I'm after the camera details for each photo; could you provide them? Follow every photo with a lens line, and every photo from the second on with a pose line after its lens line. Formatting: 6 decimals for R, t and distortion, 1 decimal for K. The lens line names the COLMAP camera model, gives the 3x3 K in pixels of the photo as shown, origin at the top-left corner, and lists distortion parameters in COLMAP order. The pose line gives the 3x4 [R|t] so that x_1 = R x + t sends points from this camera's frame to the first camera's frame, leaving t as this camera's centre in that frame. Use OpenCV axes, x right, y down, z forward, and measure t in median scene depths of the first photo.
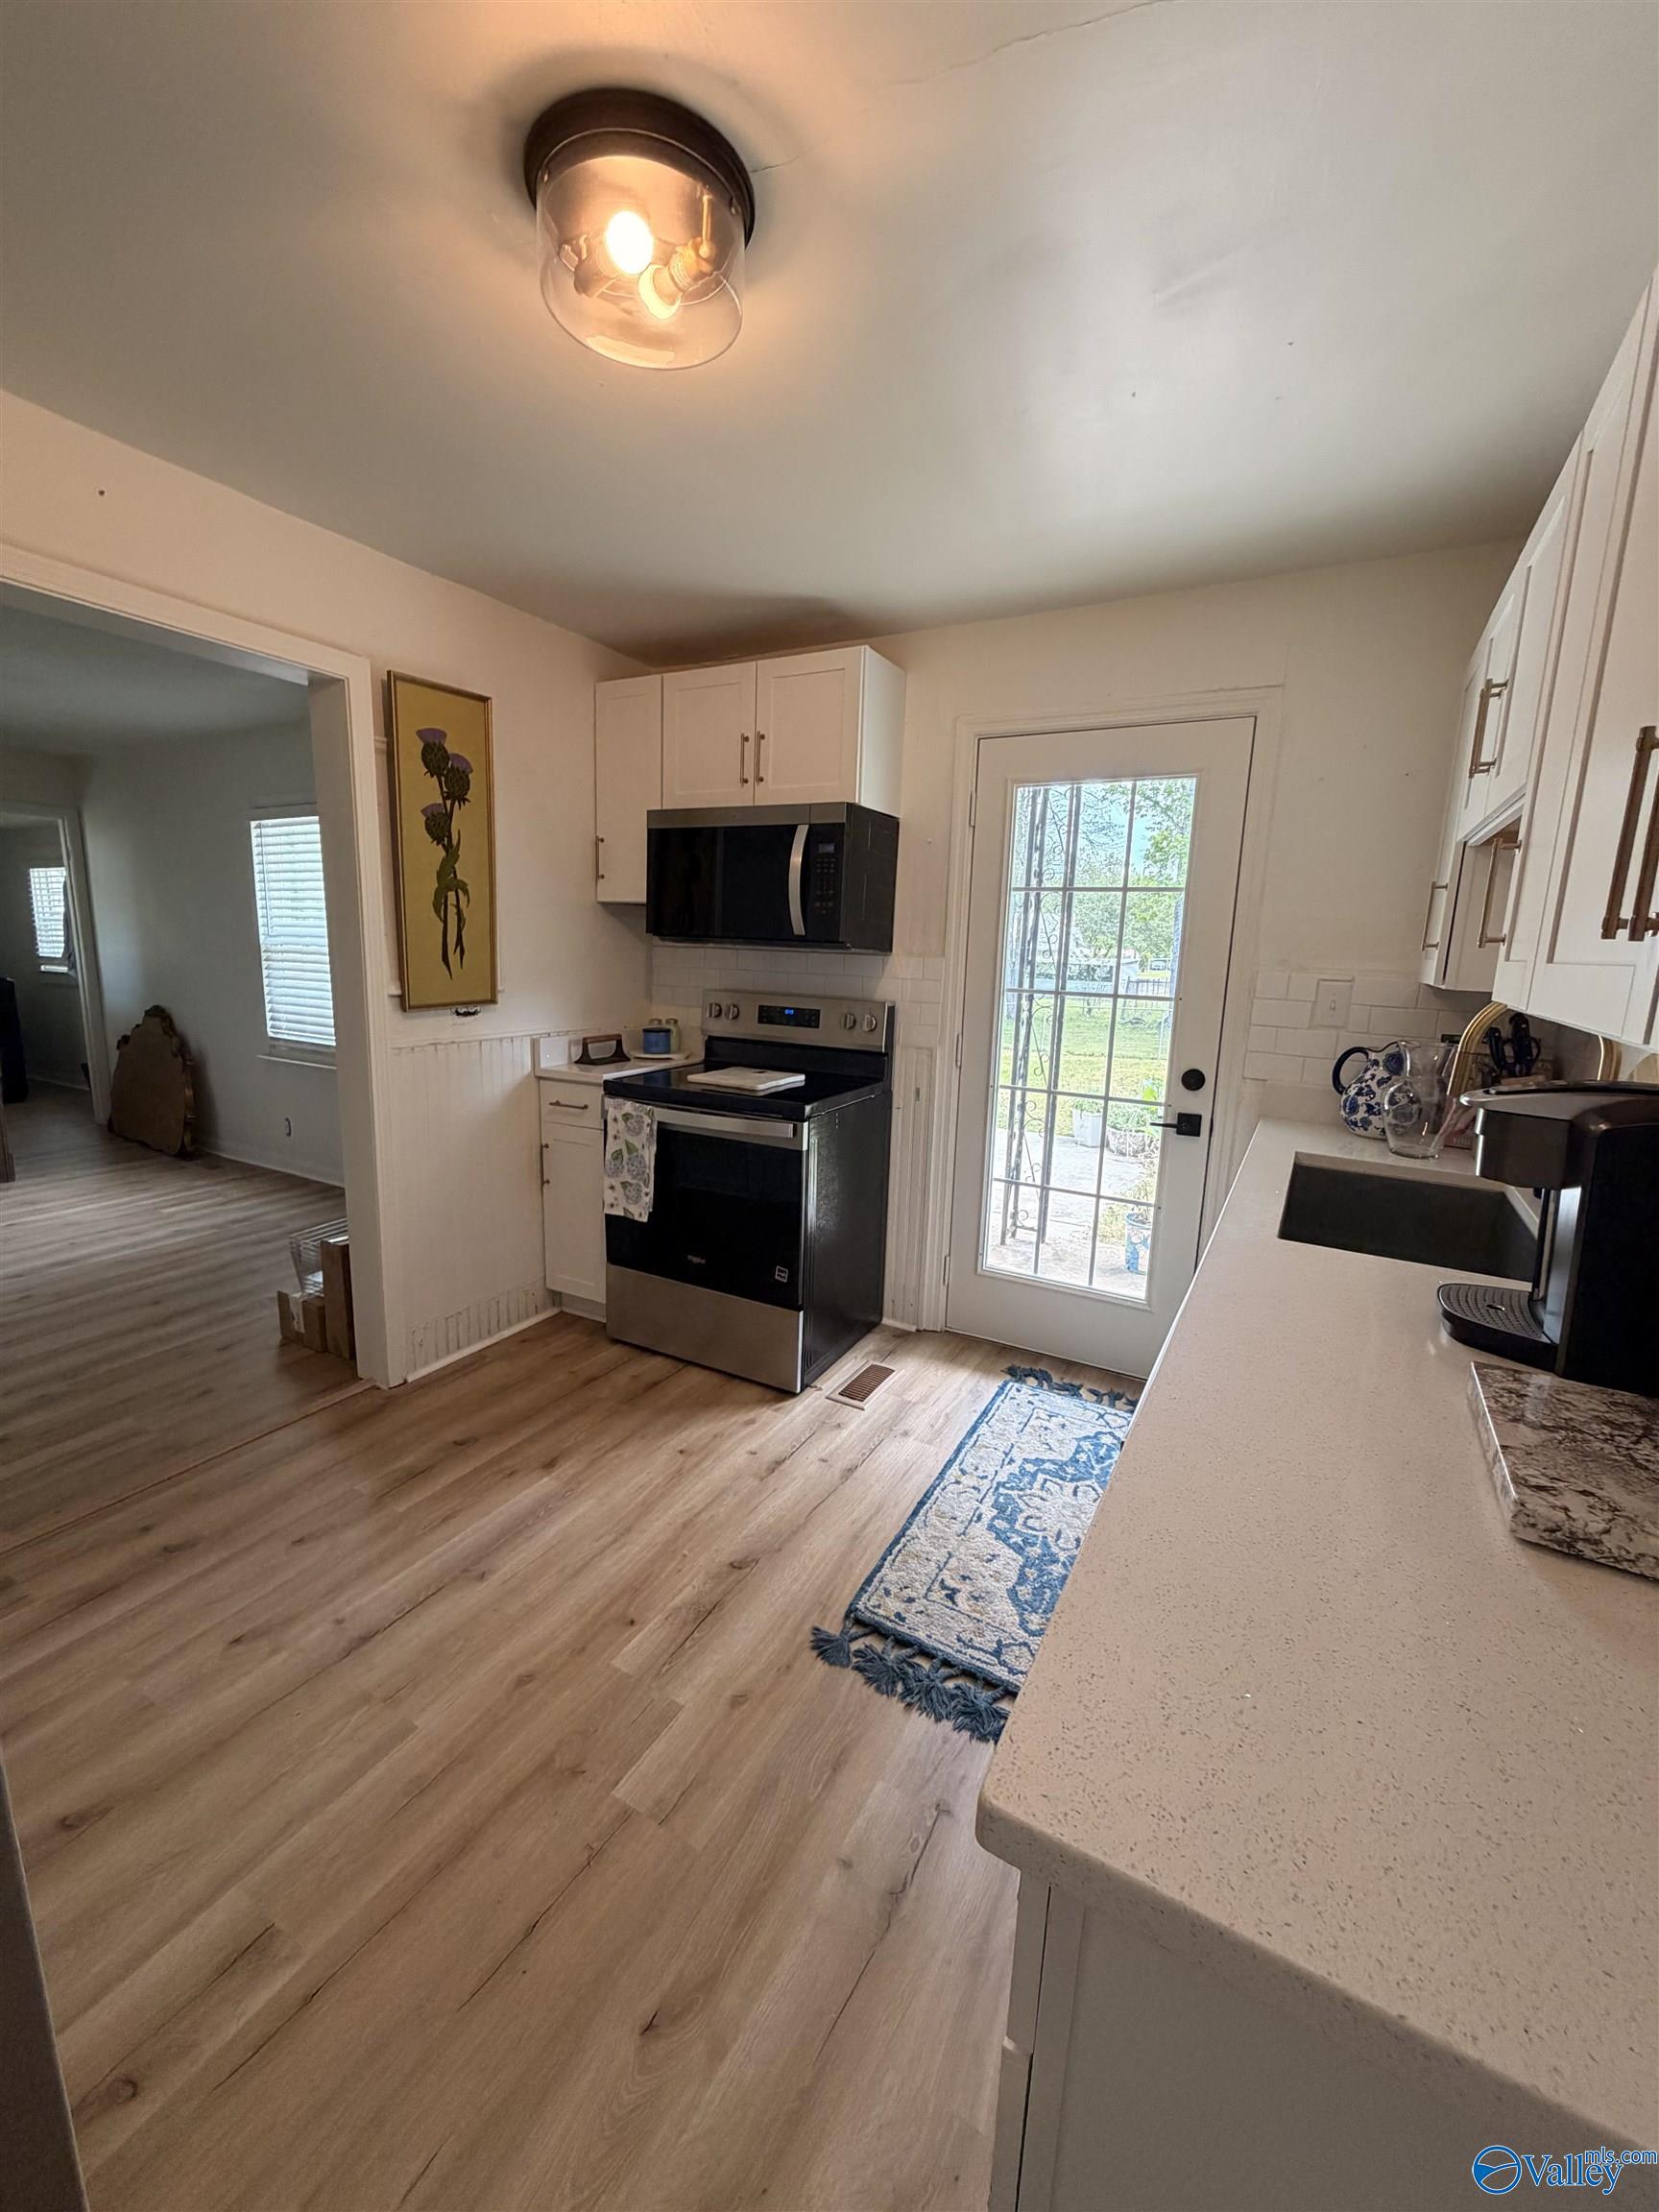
lens RADIAL K [[889.9, 0, 829.5], [0, 889.9, 1106.0], [0, 0, 1]] dist [0.012088, 0.000456]
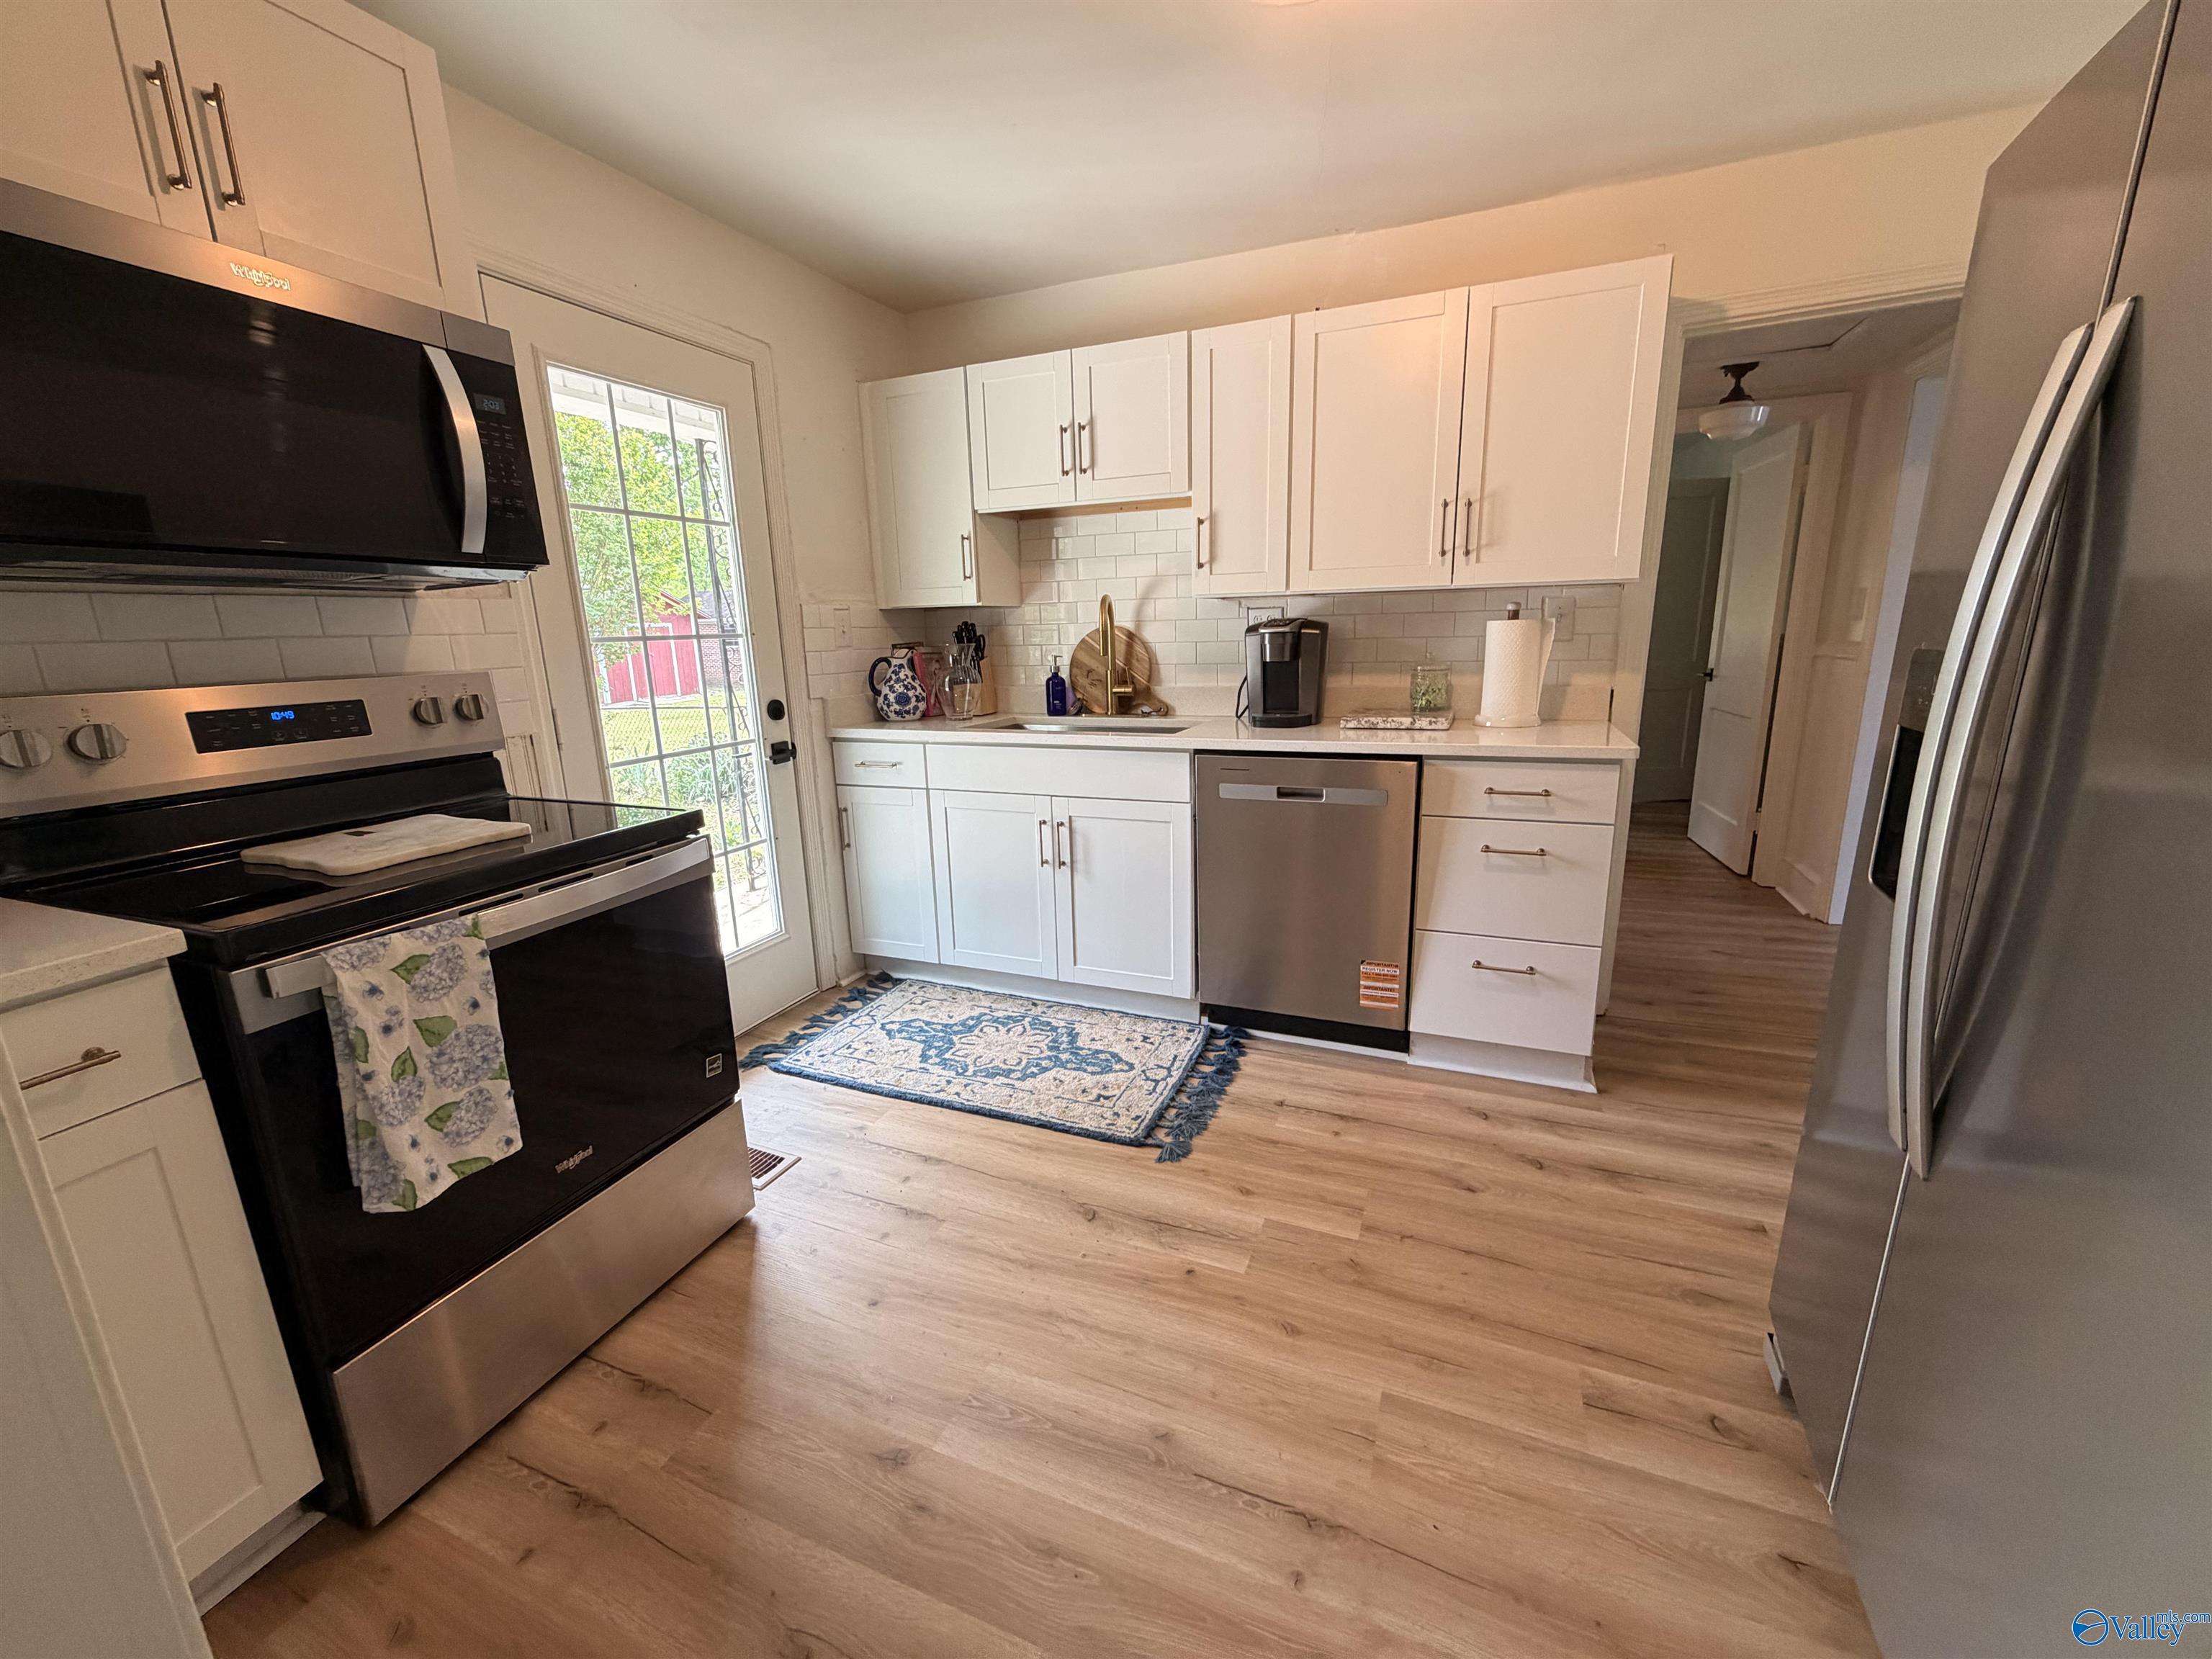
lens RADIAL K [[889.9, 0, 1100.1], [0, 889.9, 828.2], [0, 0, 1]] dist [0.012088, 0.000456]
pose [[-0.113541, -0.250679, 0.961389, -0.768923], [0.206194, 0.940633, 0.269619, -0.114640], [-0.971902, 0.228845, -0.055112, 0.786577]]
